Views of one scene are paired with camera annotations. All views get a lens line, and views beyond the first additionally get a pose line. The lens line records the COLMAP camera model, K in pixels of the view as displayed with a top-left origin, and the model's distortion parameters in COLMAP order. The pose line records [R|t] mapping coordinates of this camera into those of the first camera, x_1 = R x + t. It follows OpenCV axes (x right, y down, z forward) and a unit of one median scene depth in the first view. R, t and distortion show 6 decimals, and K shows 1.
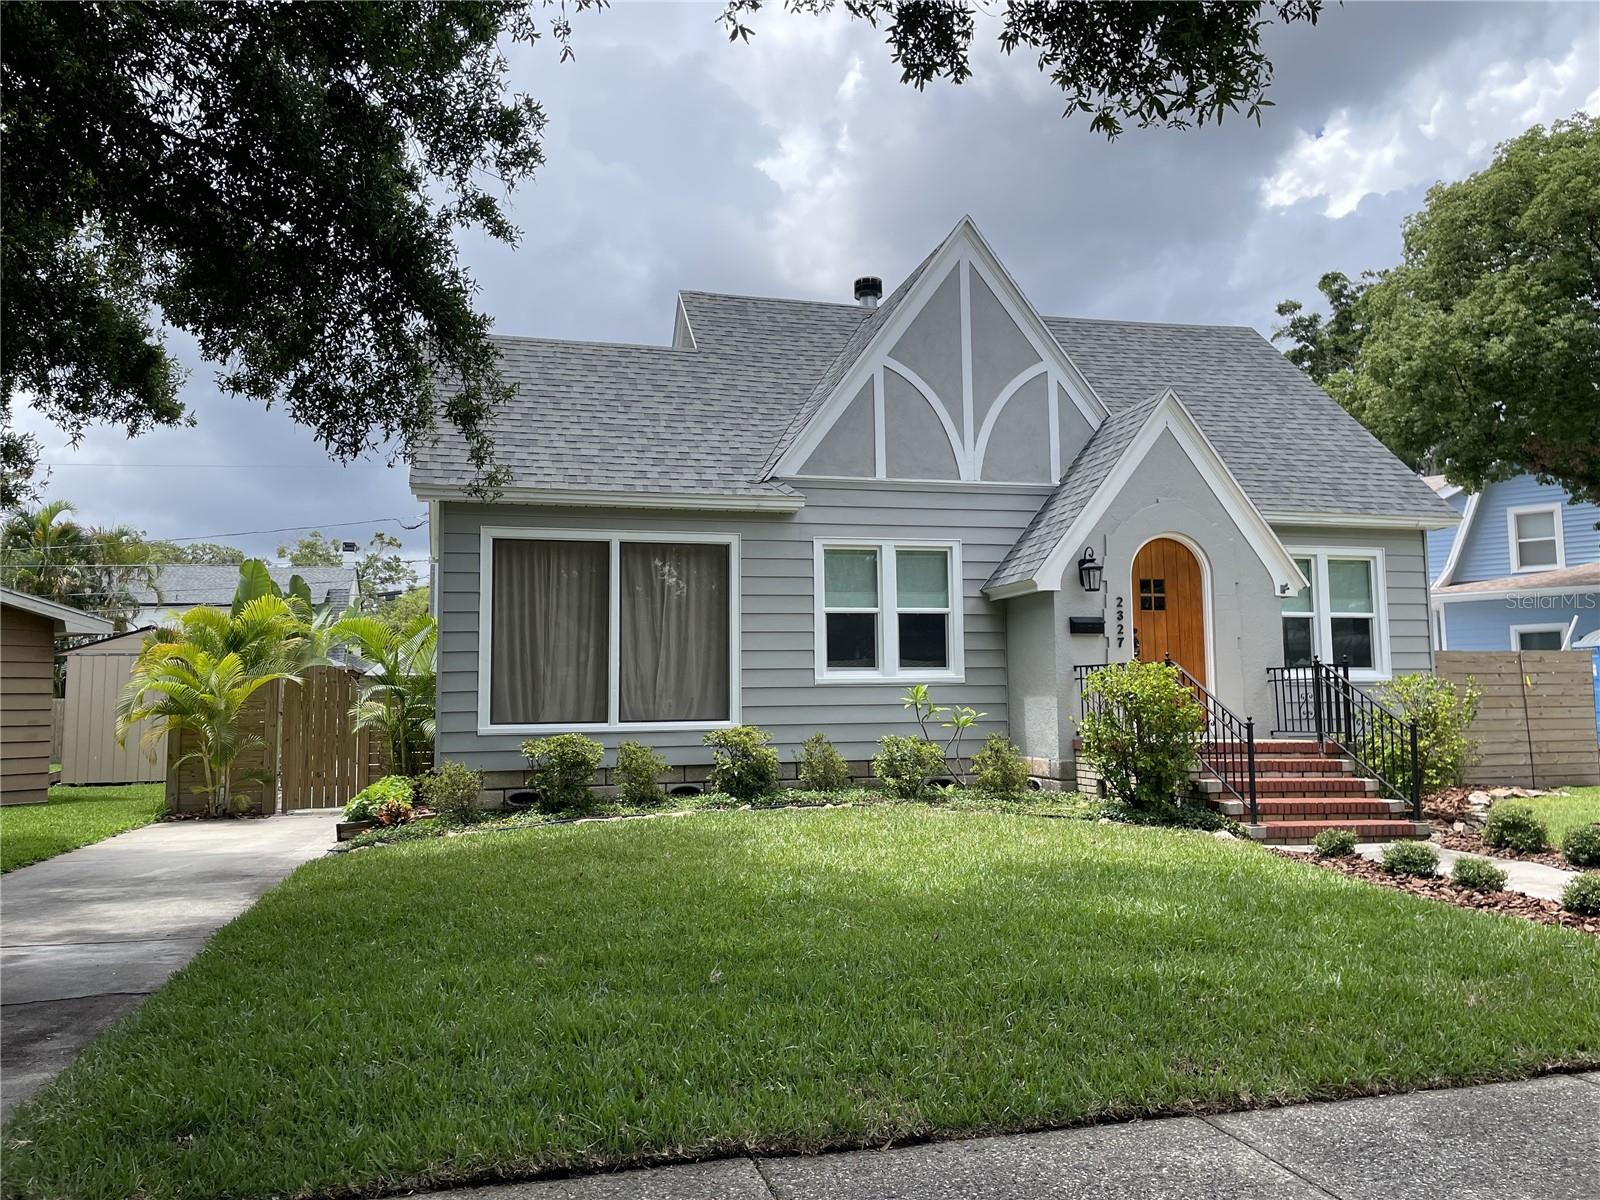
lens RADIAL K [[1215.8, 0, 809.7], [0, 1215.8, 595.5], [0, 0, 1]] dist [0.091642, -0.115171]
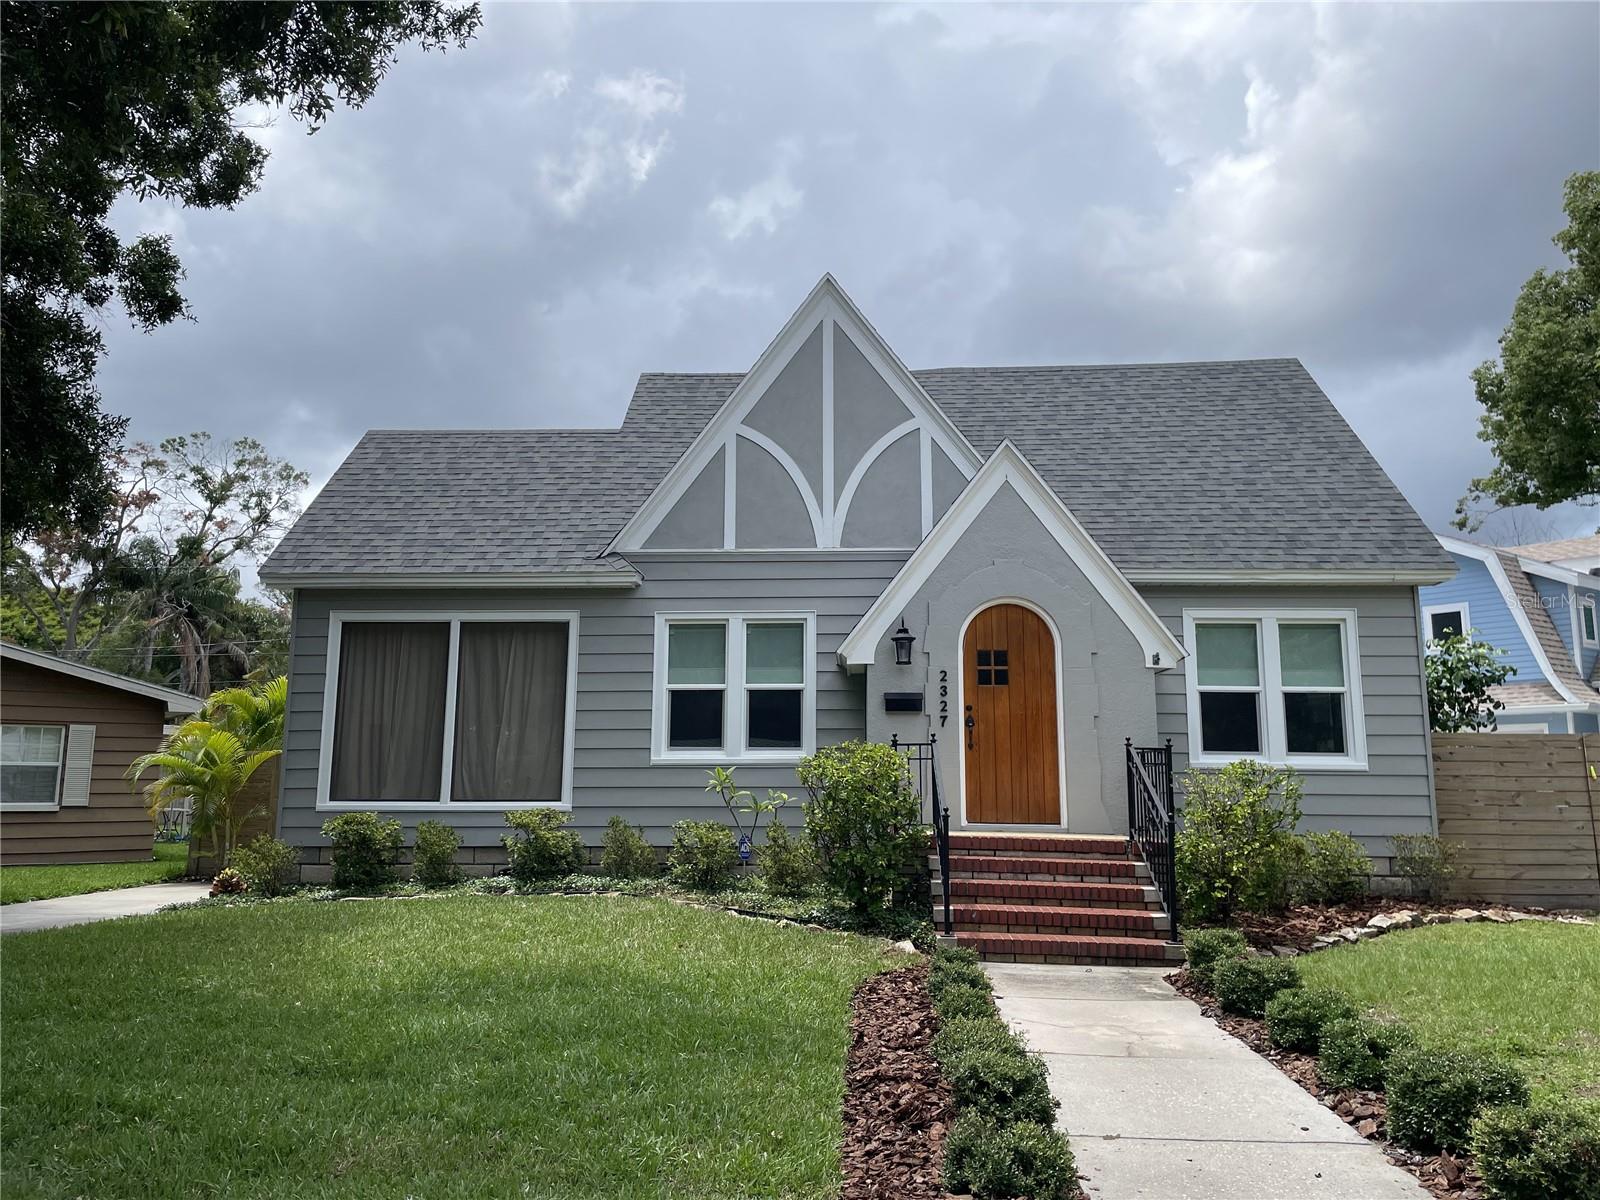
lens RADIAL K [[1215.8, 0, 798.6], [0, 1215.8, 585.8], [0, 0, 1]] dist [0.091642, -0.115171]
pose [[0.952510, -0.032014, -0.302819, 0.409625], [0.010725, 0.997368, -0.071705, 0.002169], [0.304318, 0.065052, 0.950347, 0.106120]]
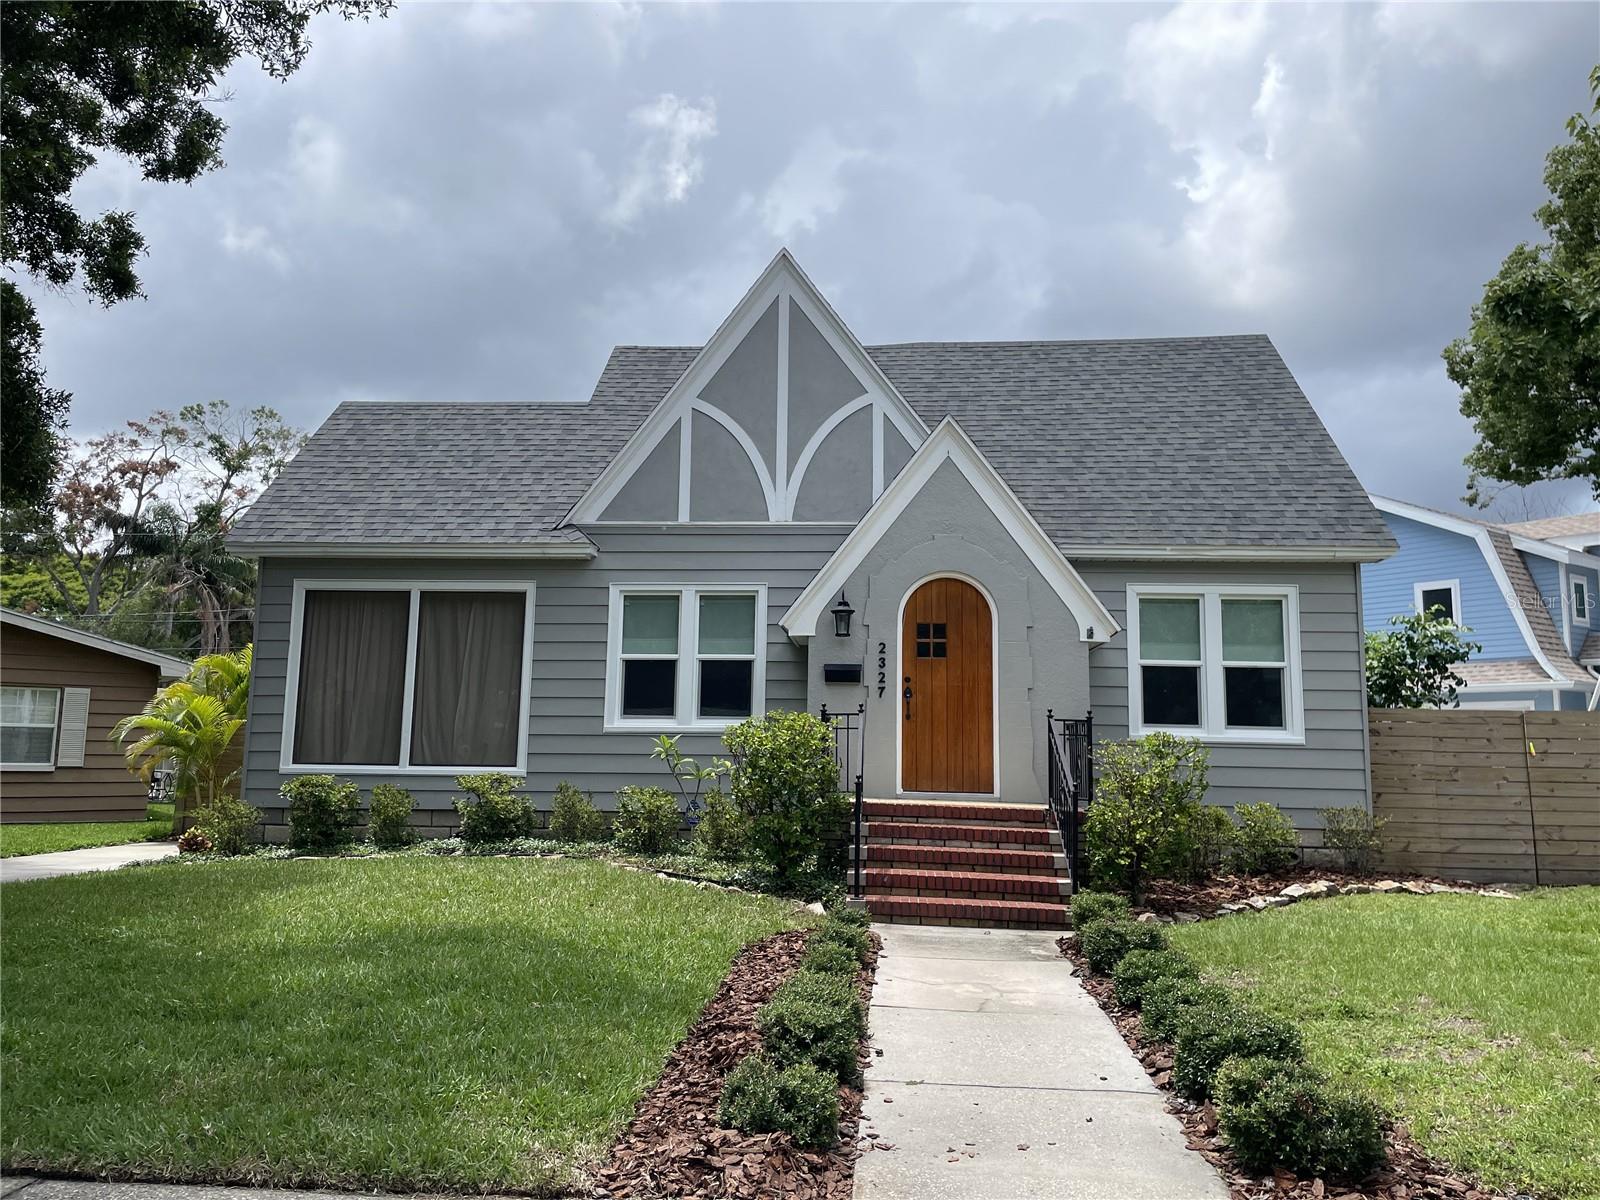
lens RADIAL K [[1215.8, 0, 804.1], [0, 1215.8, 588.7], [0, 0, 1]] dist [0.091642, -0.115171]
pose [[0.946522, -0.016520, -0.322217, 0.474900], [0.001729, 0.998934, -0.046138, 0.002691], [0.322635, 0.043114, 0.945541, 0.109653]]
